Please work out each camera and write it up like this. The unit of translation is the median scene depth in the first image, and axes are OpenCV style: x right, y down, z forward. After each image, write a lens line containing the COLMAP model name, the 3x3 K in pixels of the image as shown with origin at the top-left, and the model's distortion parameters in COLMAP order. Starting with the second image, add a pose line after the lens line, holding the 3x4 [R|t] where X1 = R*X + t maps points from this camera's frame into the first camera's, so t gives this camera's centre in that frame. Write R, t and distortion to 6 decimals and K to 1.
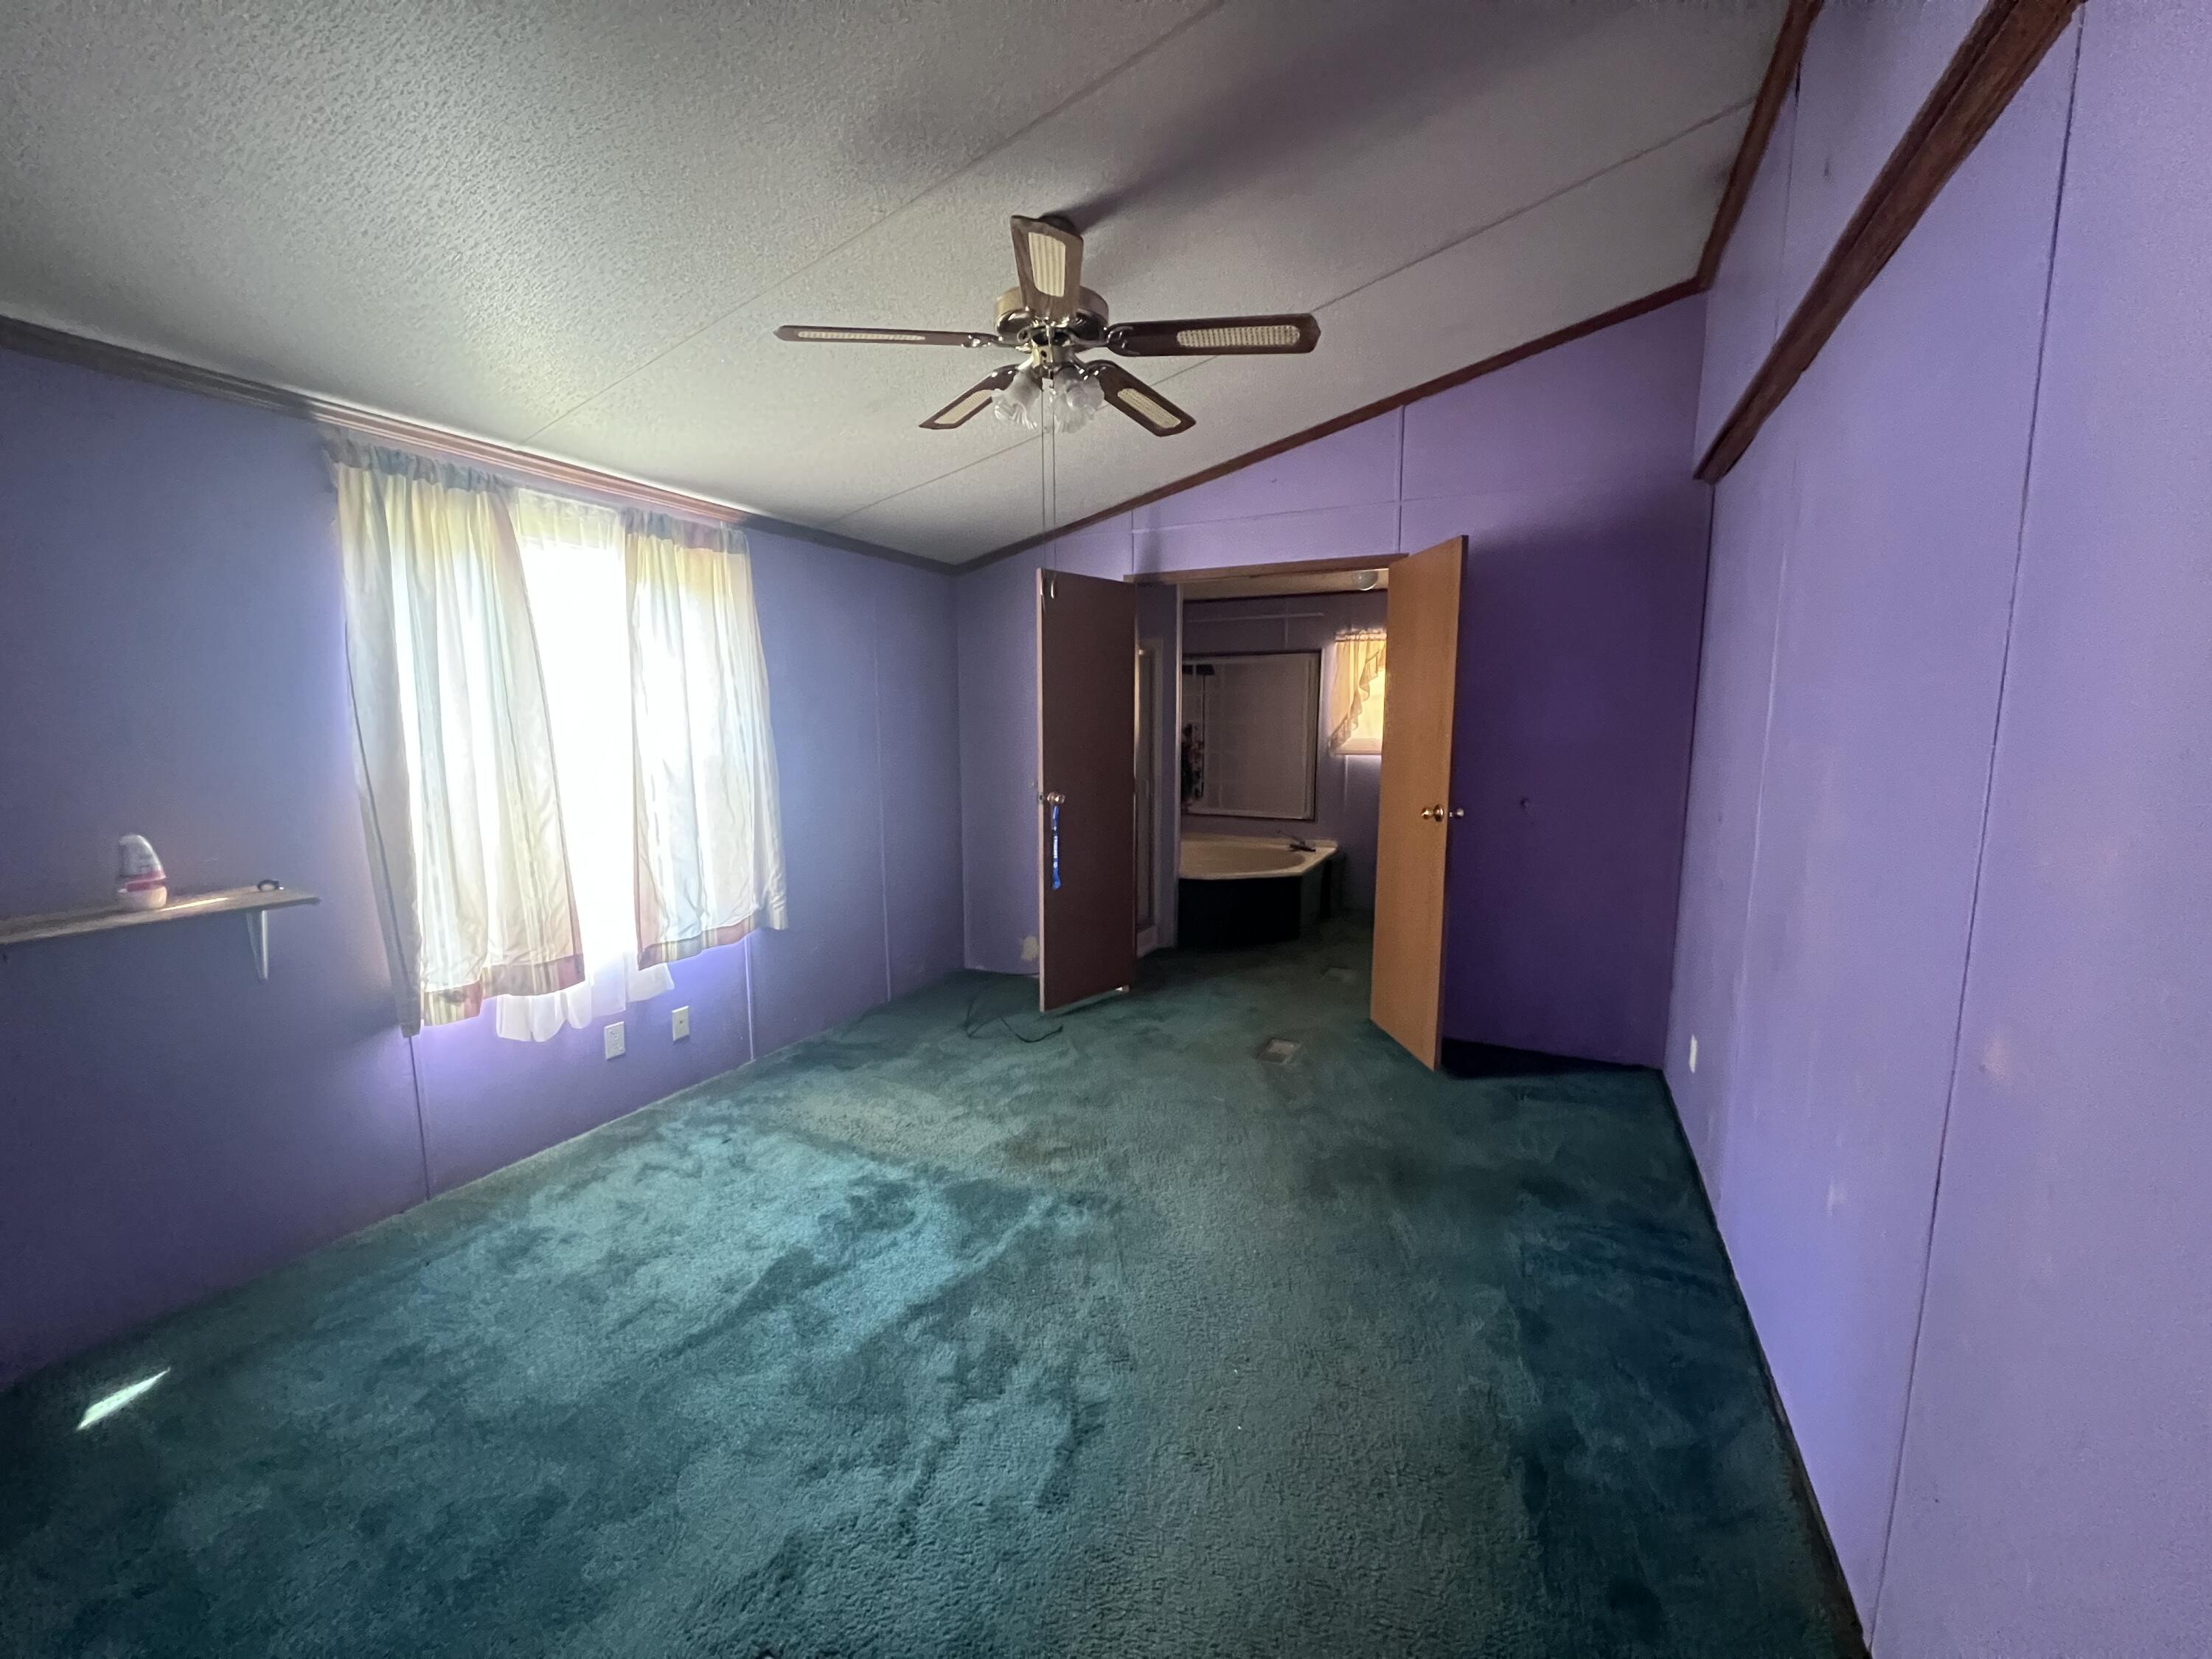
lens RADIAL K [[883.5, 0, 1114.0], [0, 883.5, 831.1], [0, 0, 1]] dist [0.000790, 0.000028]
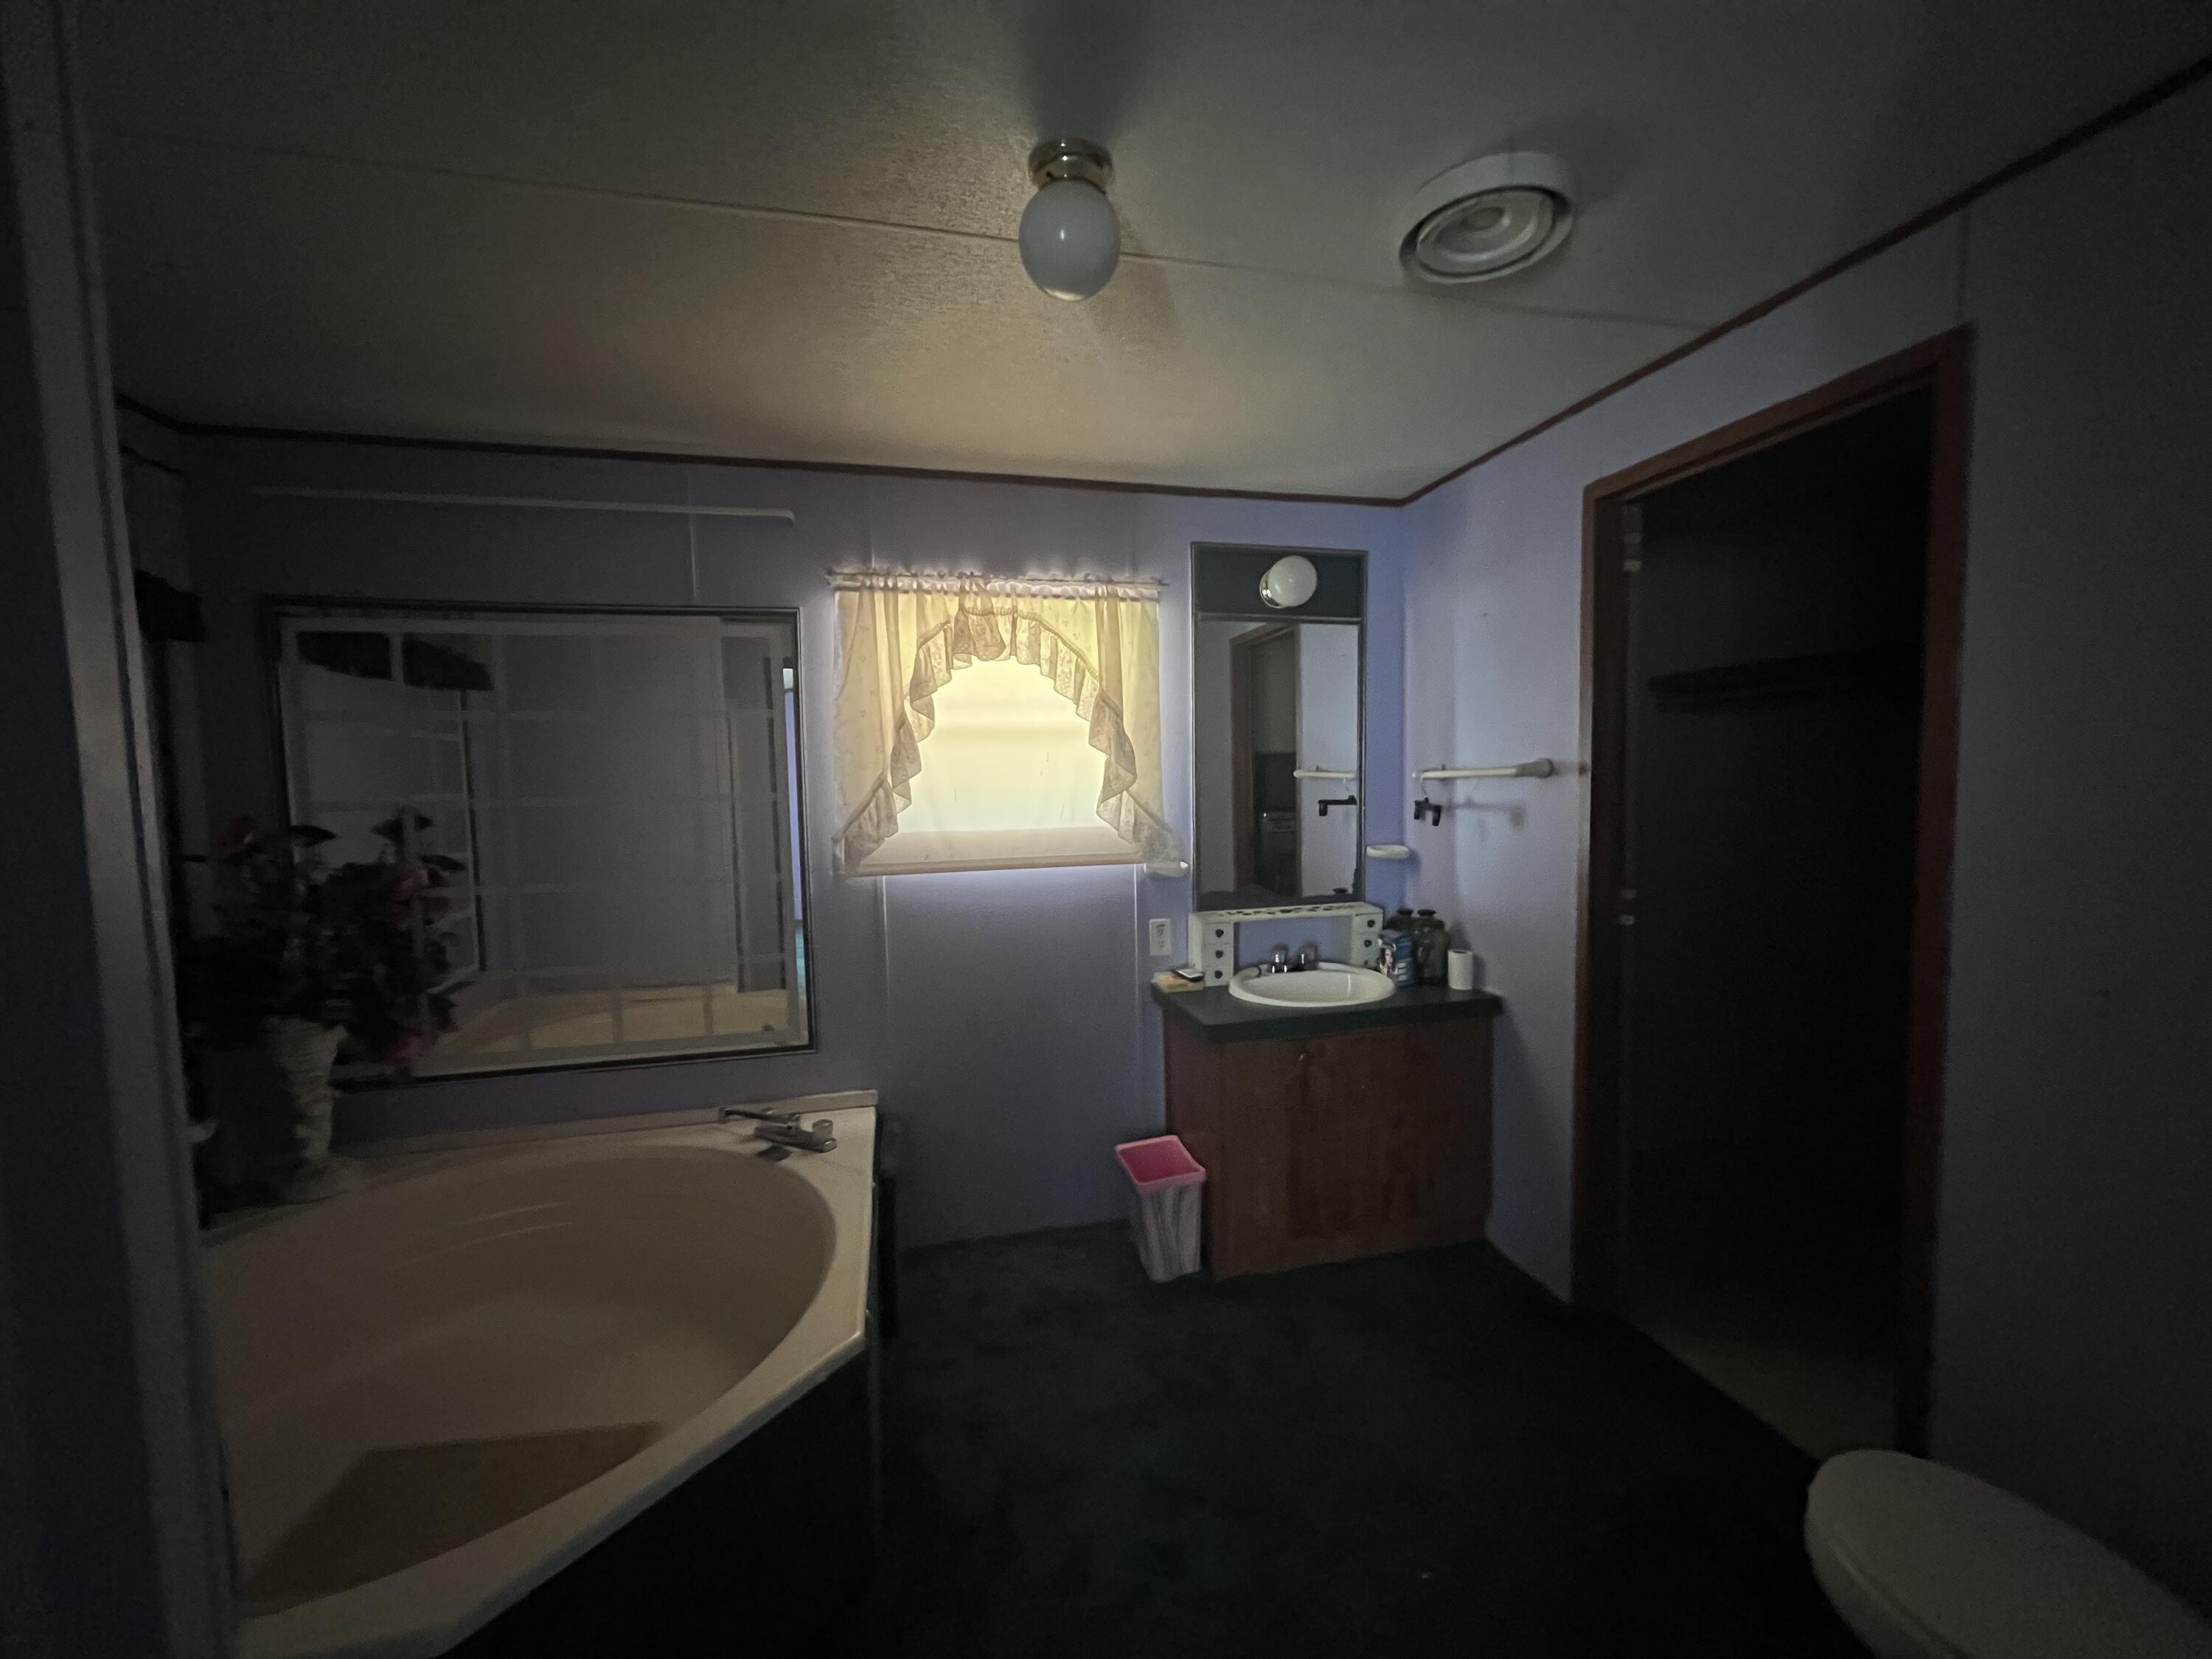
lens RADIAL K [[883.5, 0, 1110.7], [0, 883.5, 831.6], [0, 0, 1]] dist [0.000790, 0.000028]
pose [[0.770311, -0.065344, 0.634312, 0.090008], [0.113614, 0.992884, -0.035690, -0.080701], [-0.627466, 0.099560, 0.772253, 0.631043]]
